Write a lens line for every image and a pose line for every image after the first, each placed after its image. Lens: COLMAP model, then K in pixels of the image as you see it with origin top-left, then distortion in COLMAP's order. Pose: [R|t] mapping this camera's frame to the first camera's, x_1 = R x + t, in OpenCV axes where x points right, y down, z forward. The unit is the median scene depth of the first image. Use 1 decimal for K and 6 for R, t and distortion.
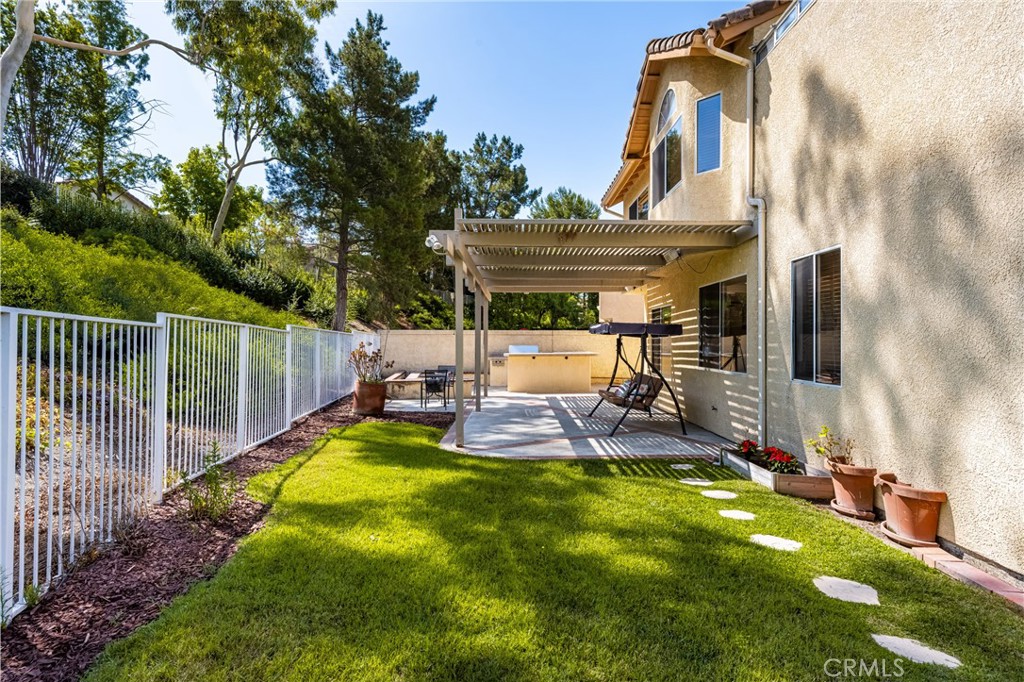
lens RADIAL K [[505.3, 0, 512.0], [0, 505.3, 341.0], [0, 0, 1]] dist [0.000748, -0.008741]
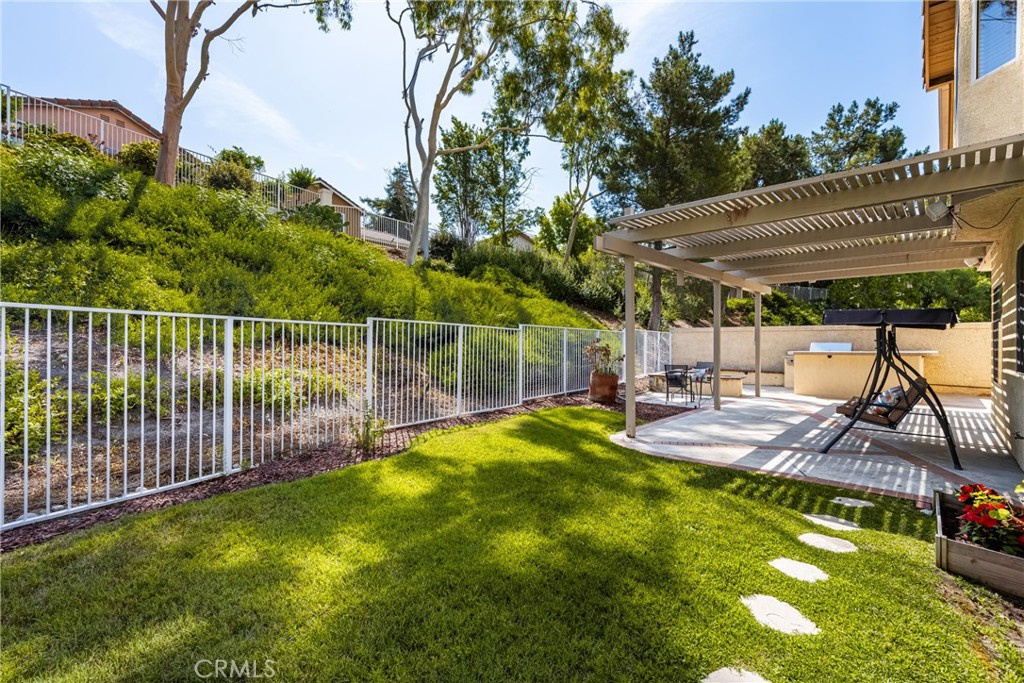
lens RADIAL K [[447.6, 0, 512.0], [0, 447.6, 341.5], [0, 0, 1]] dist [0.015635, -0.010057]
pose [[0.726560, -0.001122, -0.687102, 0.112212], [0.002077, 0.999998, 0.000564, 0.003854], [0.687099, -0.001837, 0.726561, 0.051936]]
